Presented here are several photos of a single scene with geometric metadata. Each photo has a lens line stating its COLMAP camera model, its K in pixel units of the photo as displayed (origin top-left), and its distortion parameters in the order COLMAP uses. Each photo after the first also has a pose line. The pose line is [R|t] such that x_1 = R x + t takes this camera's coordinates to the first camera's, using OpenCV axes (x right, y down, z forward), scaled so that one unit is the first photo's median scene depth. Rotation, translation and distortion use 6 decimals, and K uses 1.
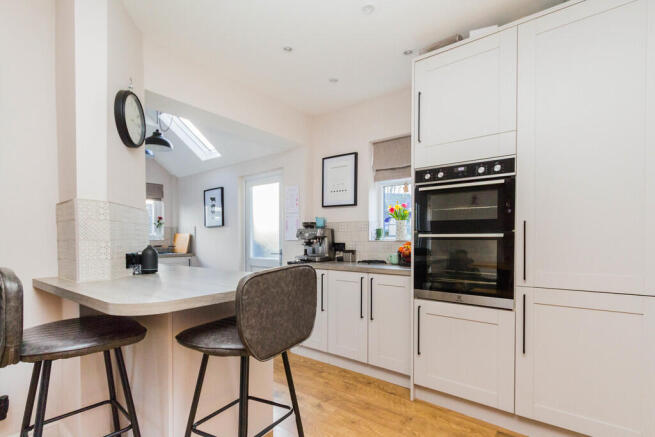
lens RADIAL K [[311.0, 0, 327.8], [0, 311.0, 253.5], [0, 0, 1]] dist [0.001605, 0.000020]
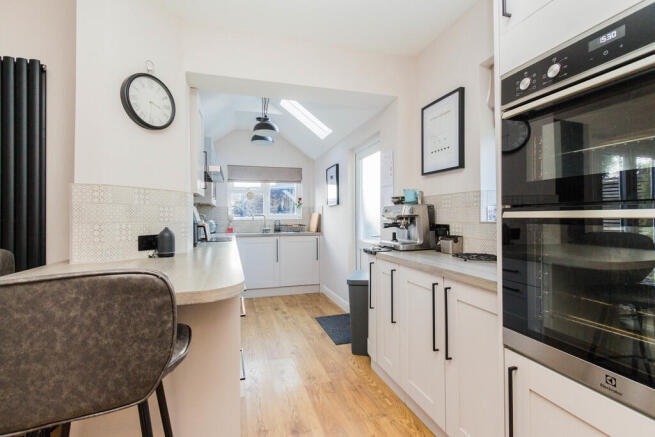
lens RADIAL K [[300.4, 0, 327.5], [0, 300.4, 218.5], [0, 0, 1]] dist [-0.000531, -0.000678]
pose [[0.813259, -0.001825, -0.581899, 0.226510], [-0.021279, 0.999233, -0.032874, -0.020810], [0.581513, 0.039117, 0.812596, 0.322628]]
